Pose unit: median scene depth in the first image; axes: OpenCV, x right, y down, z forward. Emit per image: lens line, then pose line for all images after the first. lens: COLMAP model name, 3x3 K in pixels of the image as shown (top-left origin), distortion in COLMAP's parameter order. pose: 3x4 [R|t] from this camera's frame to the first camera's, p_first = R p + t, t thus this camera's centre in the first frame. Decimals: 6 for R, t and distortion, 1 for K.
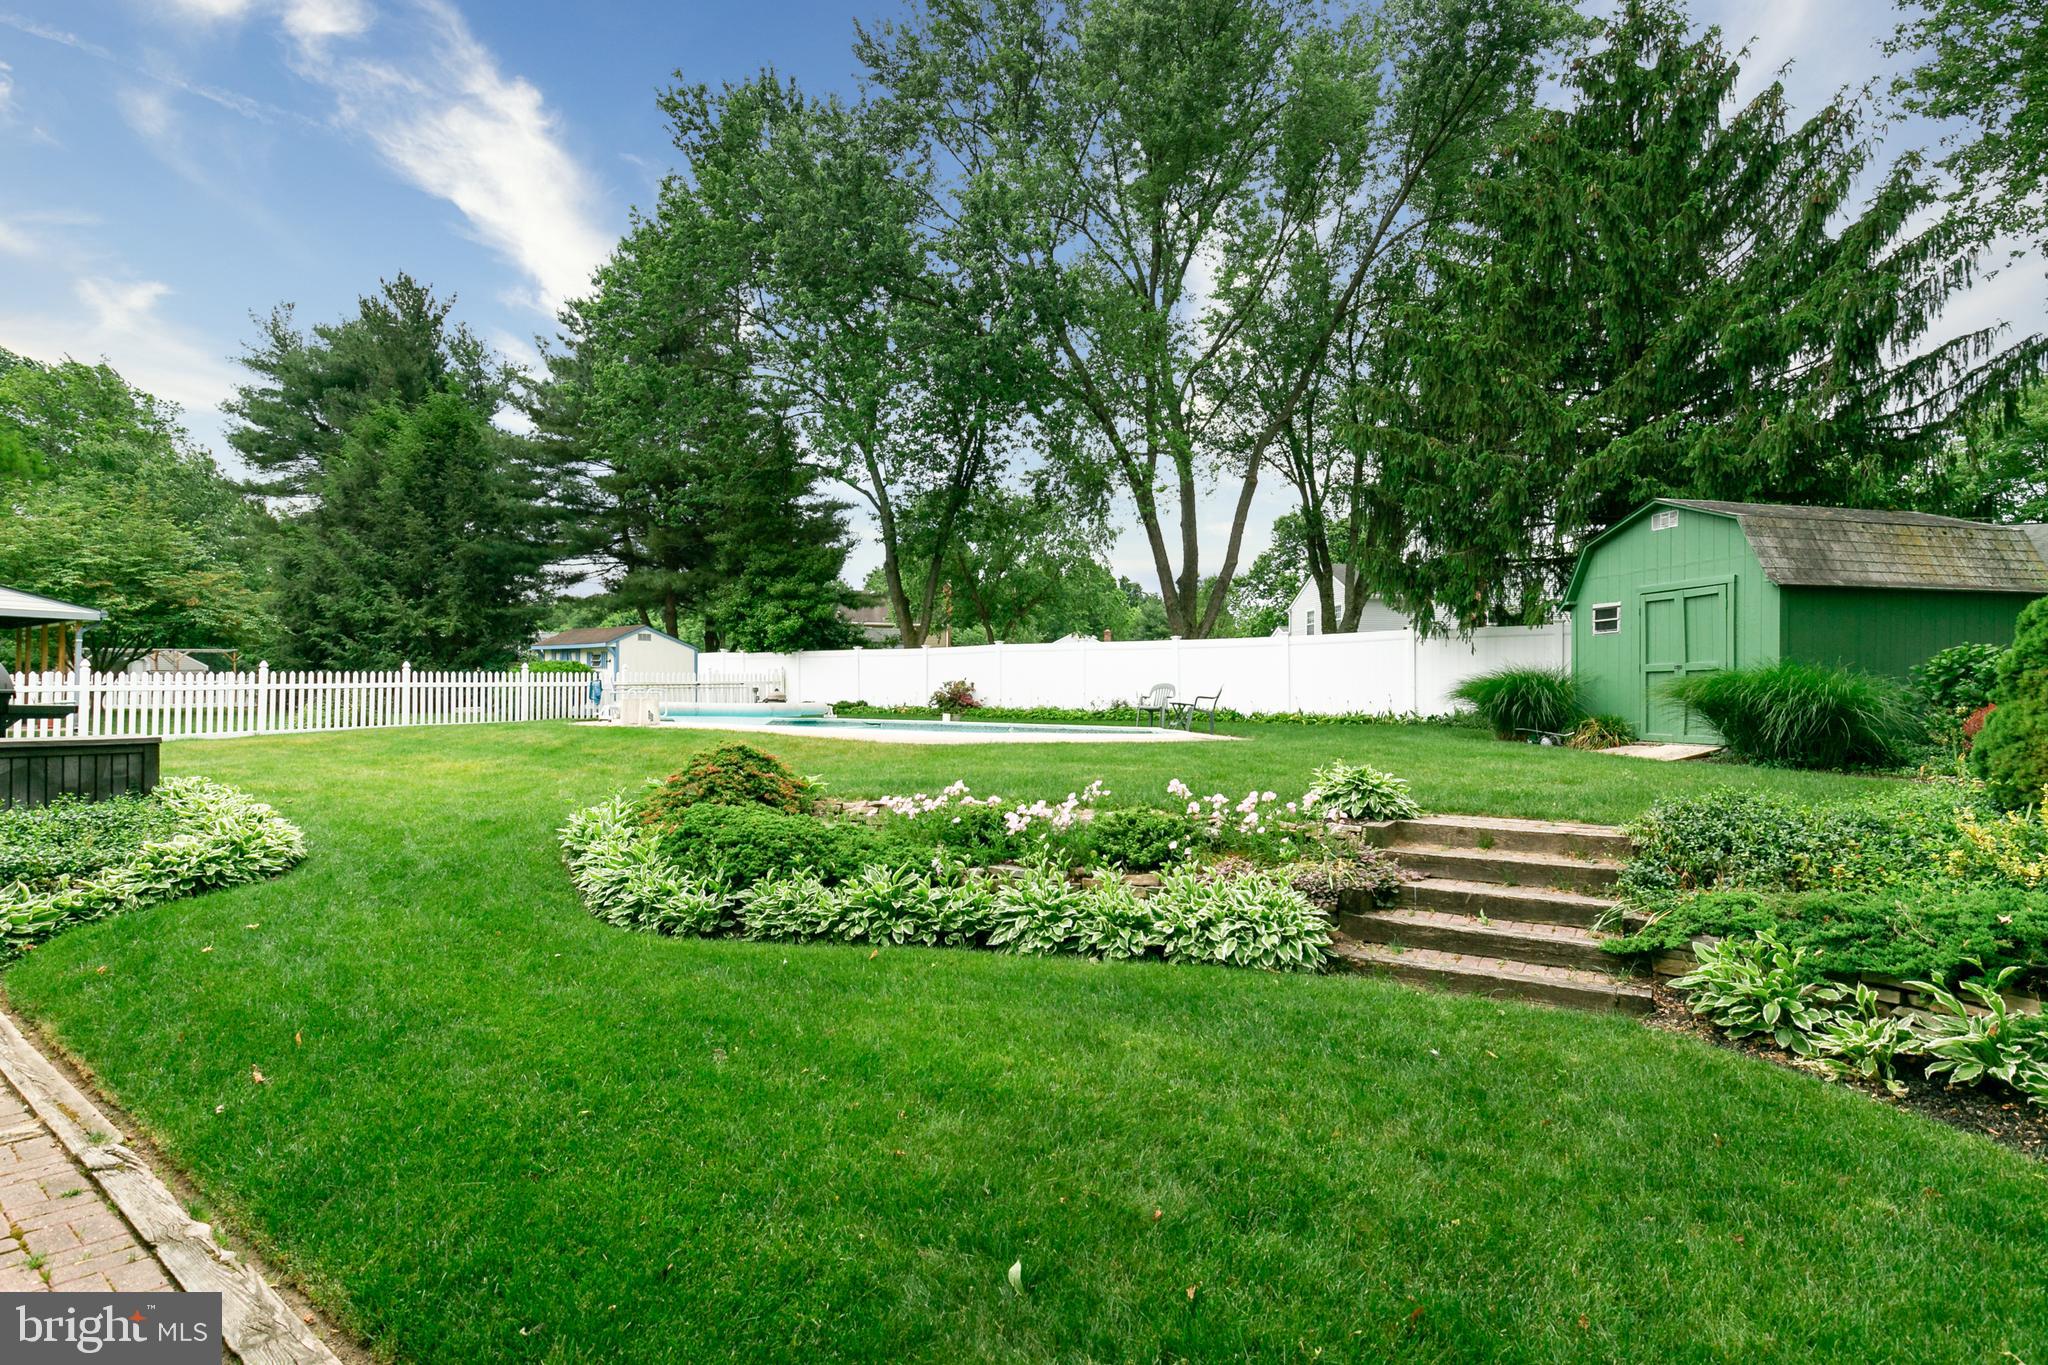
lens RADIAL K [[959.8, 0, 1023.9], [0, 959.8, 681.9], [0, 0, 1]] dist [-0.001151, -0.001041]
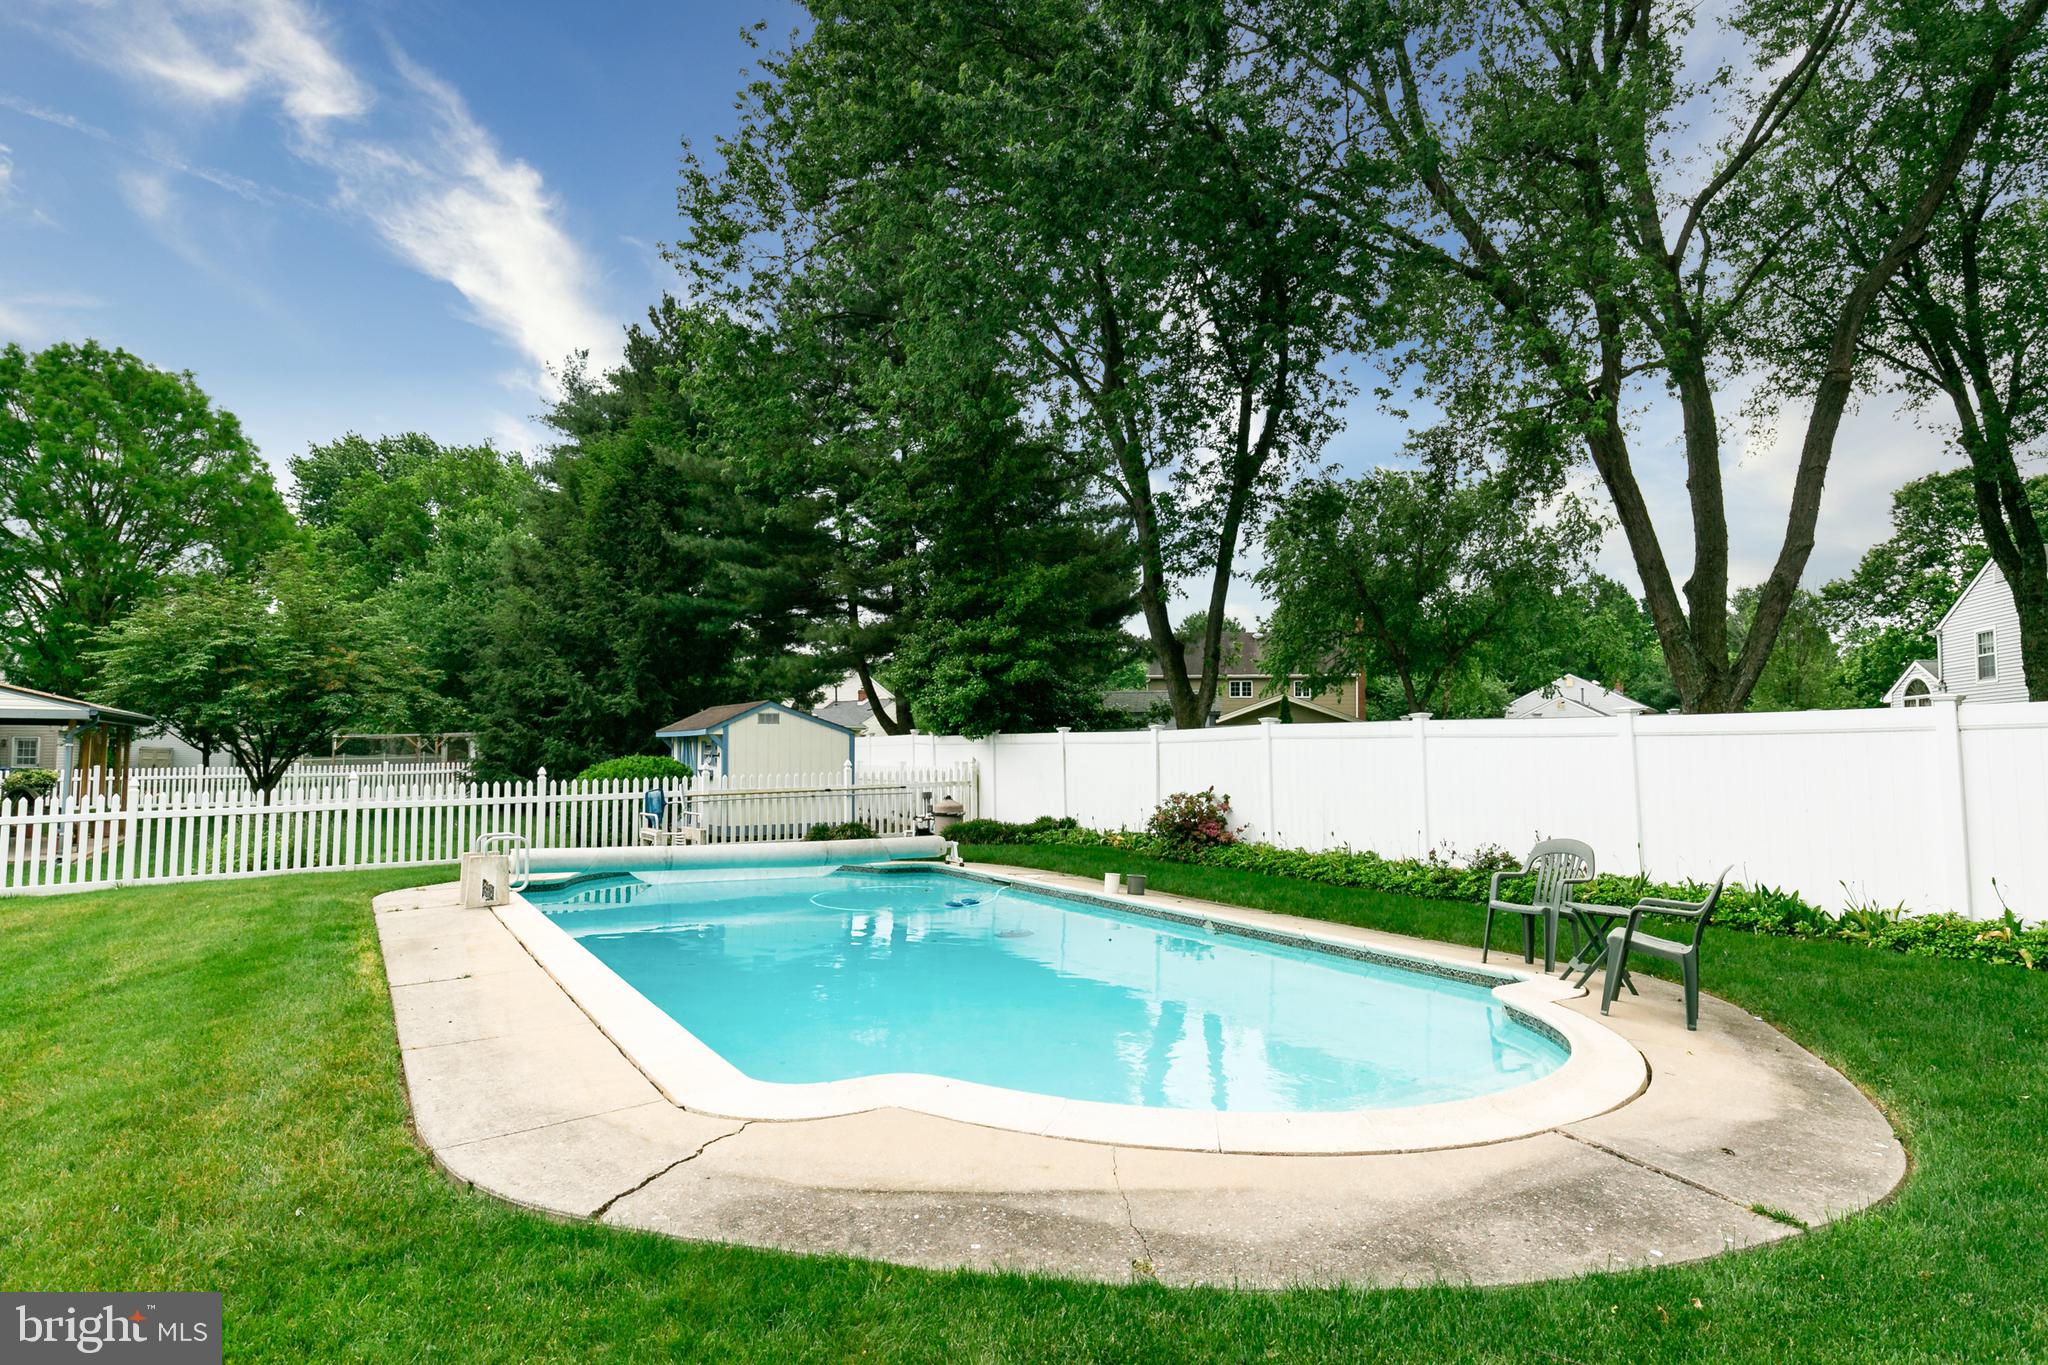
lens RADIAL K [[1128.4, 0, 1057.7], [0, 1128.4, 668.0], [0, 0, 1]] dist [0.013756, -0.000295]
pose [[0.925430, -0.036055, -0.377200, 0.068639], [0.011258, 0.997640, -0.067738, -0.019805], [0.378752, 0.058441, 0.923651, 0.262306]]
